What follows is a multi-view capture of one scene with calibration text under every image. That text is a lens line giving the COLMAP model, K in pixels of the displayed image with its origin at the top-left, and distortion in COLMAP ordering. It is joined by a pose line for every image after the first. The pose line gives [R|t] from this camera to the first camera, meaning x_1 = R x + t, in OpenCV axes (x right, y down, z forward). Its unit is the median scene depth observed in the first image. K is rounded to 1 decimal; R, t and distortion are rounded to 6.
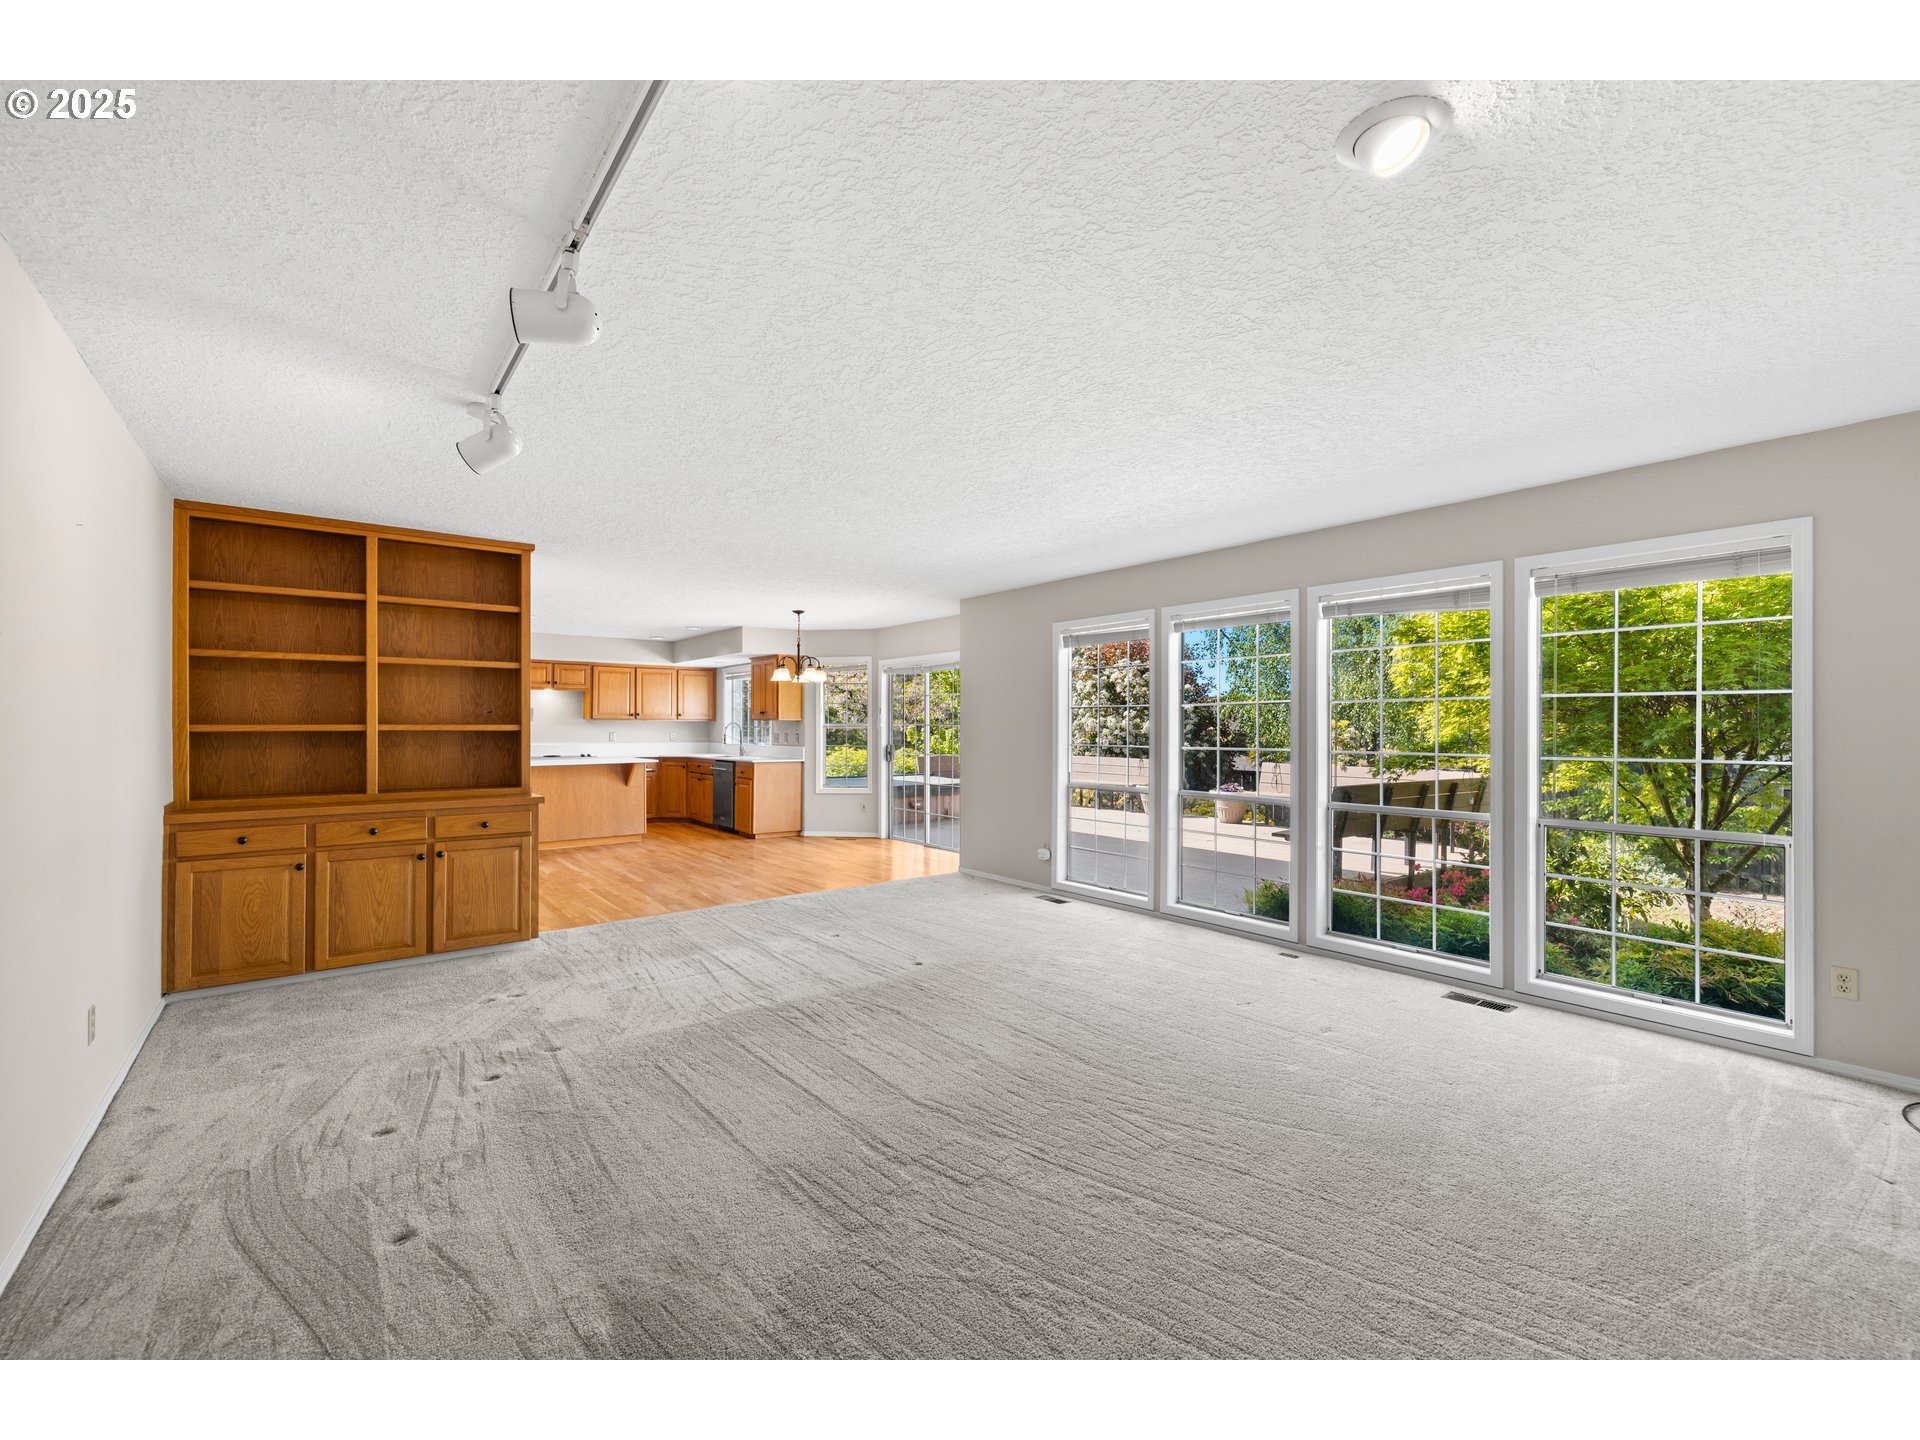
lens RADIAL K [[806.6, 0, 960.0], [0, 806.6, 720.0], [0, 0, 1]] dist [-0.001125, -0.000208]
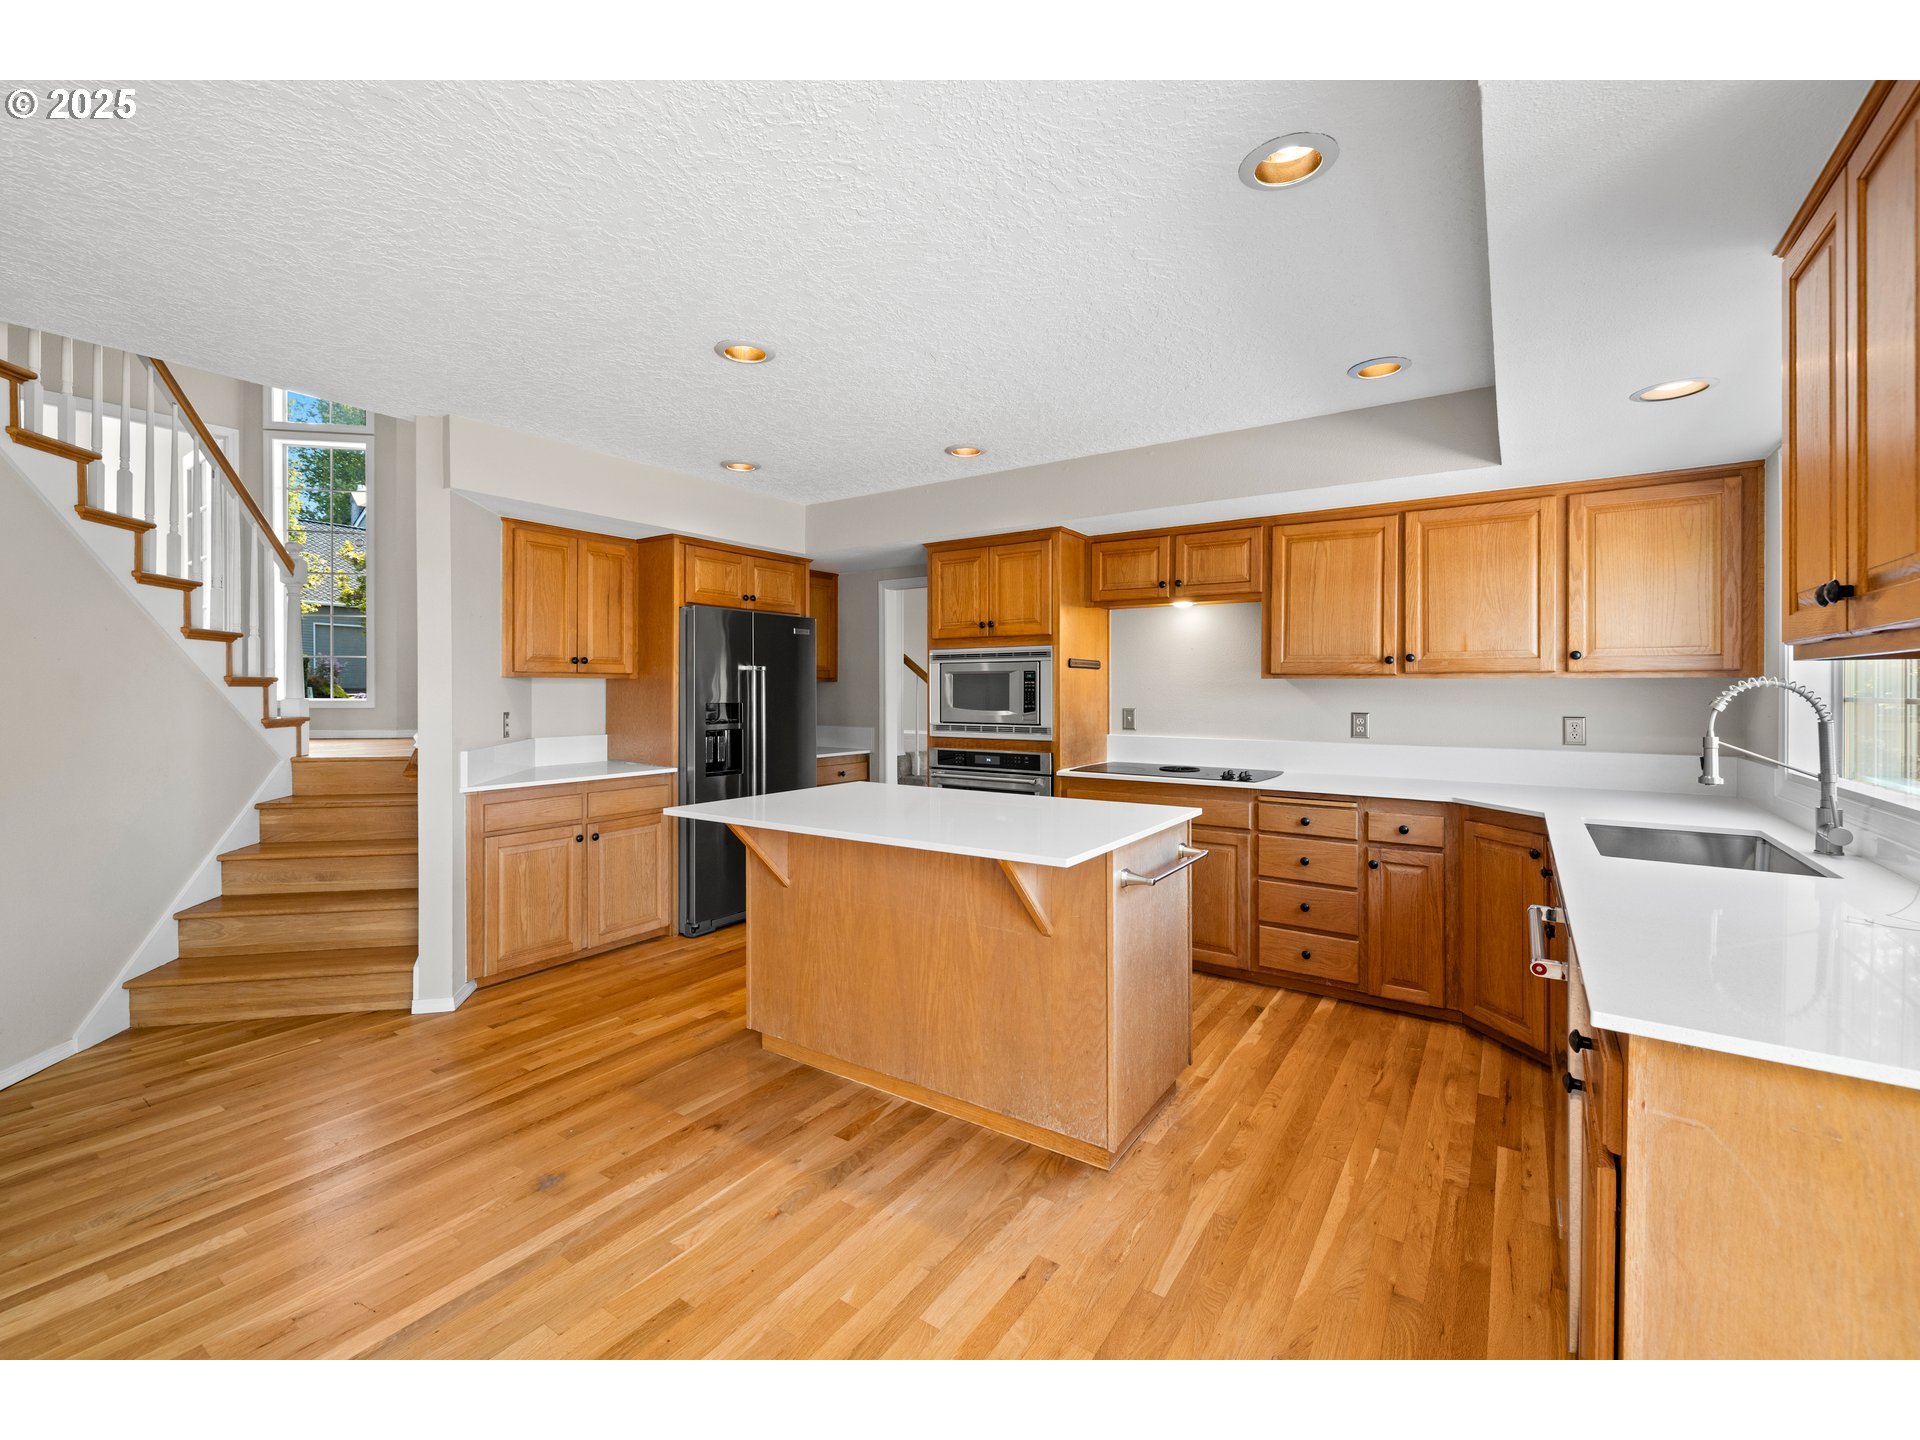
lens RADIAL K [[818.1, 0, 957.2], [0, 818.1, 693.1], [0, 0, 1]] dist [-0.000207, 0.000164]
pose [[0.301489, 0.003165, -0.953464, -0.338646], [0.006866, 0.999961, 0.005491, 0.009284], [0.953445, -0.008202, 0.301455, 1.704028]]
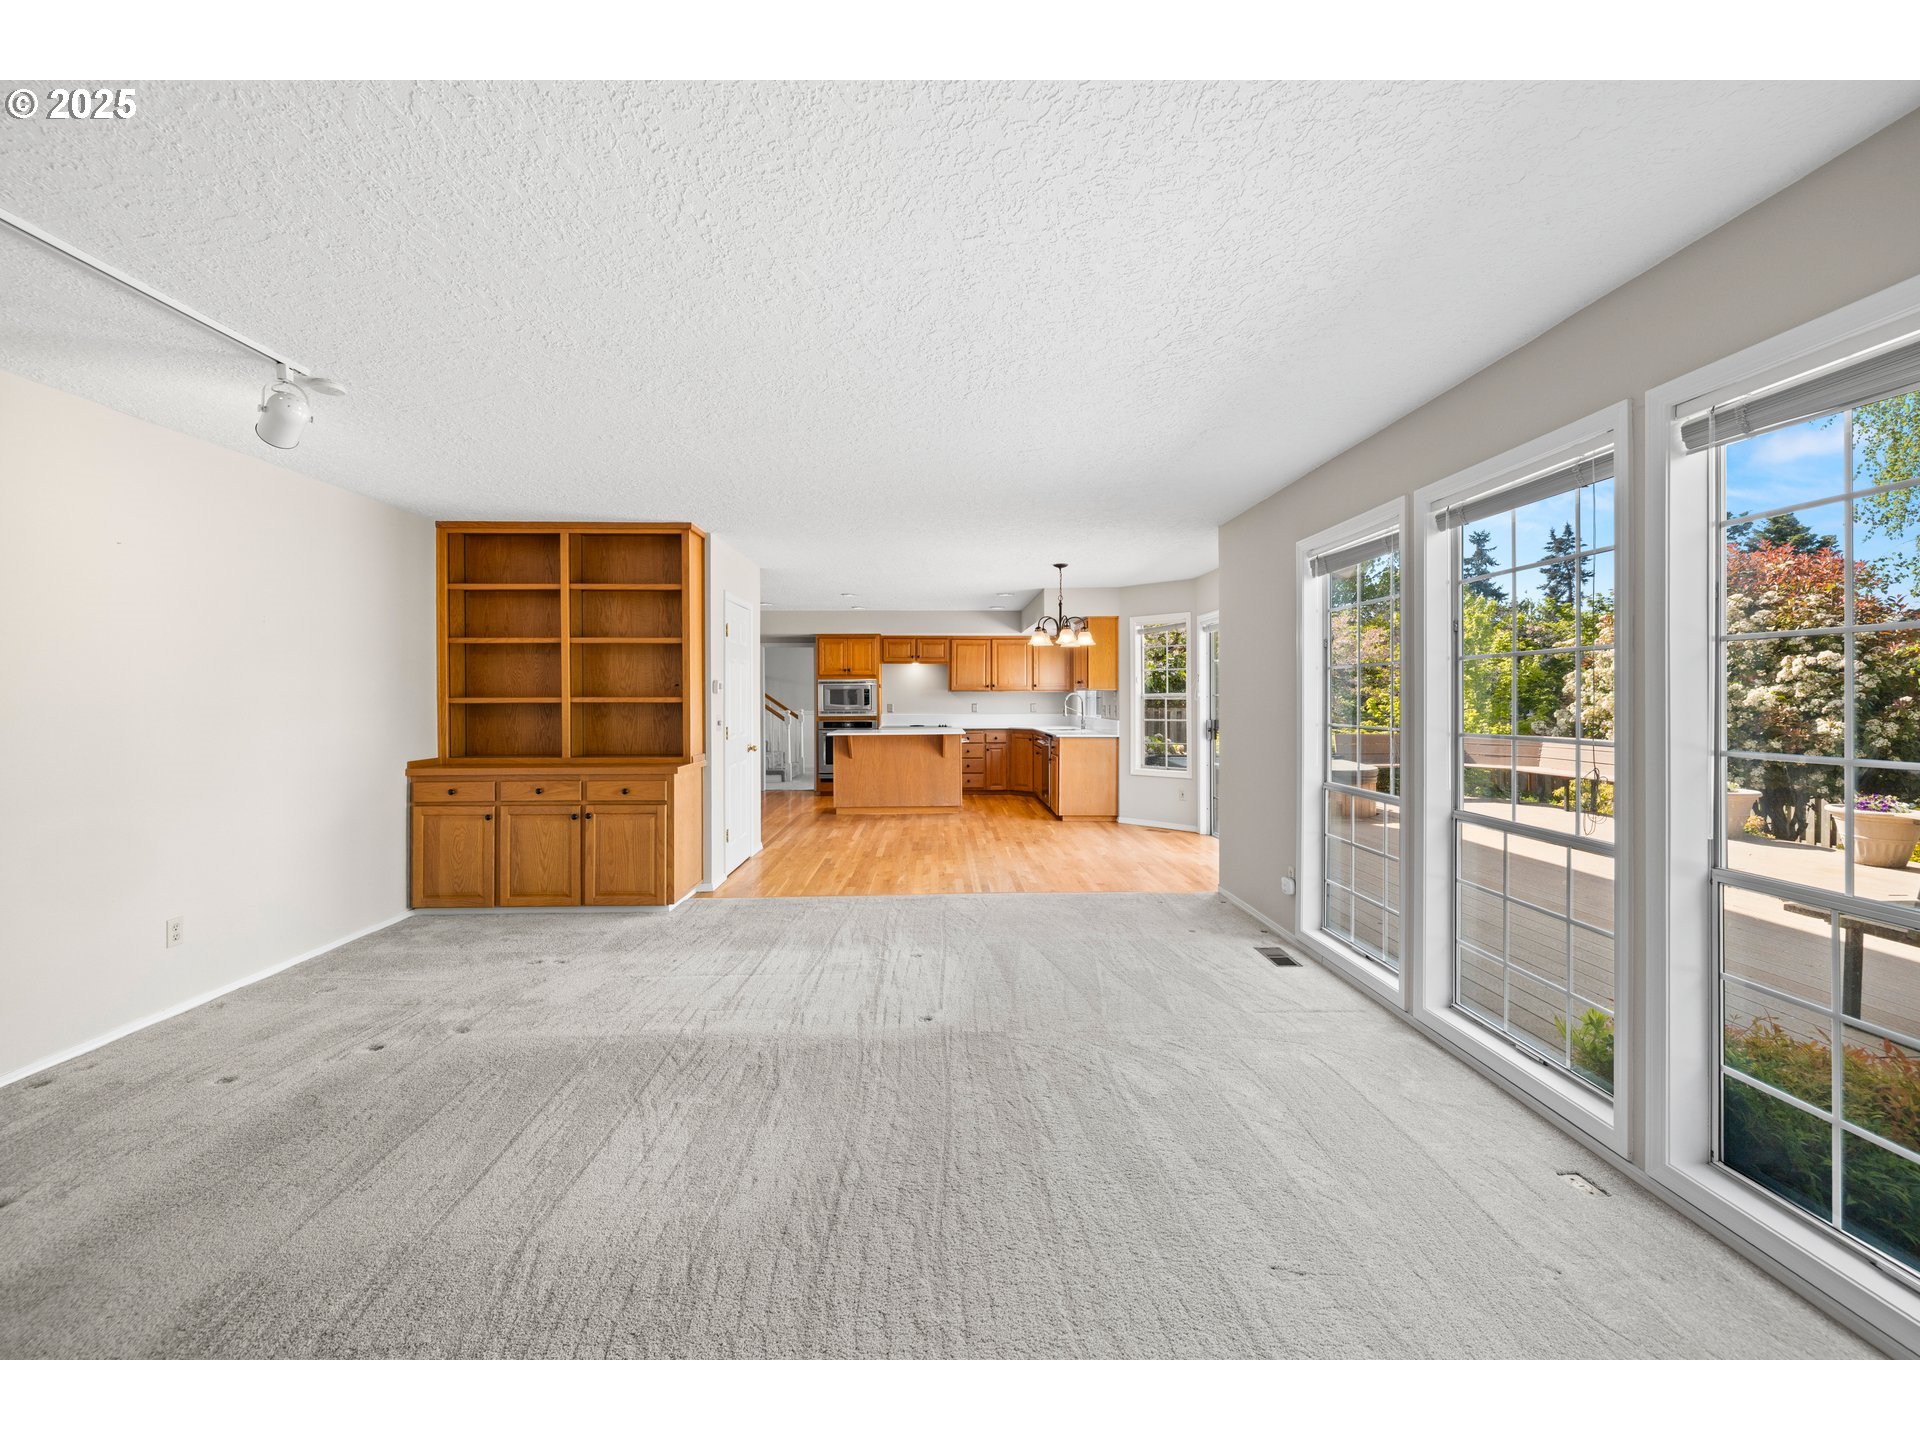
lens RADIAL K [[805.0, 0, 962.8], [0, 805.0, 696.4], [0, 0, 1]] dist [-0.000055, 0.000269]
pose [[0.804377, -0.002821, -0.594112, 0.384201], [0.007170, 0.999962, 0.004960, 0.002538], [0.594076, -0.008249, 0.804367, 0.397091]]
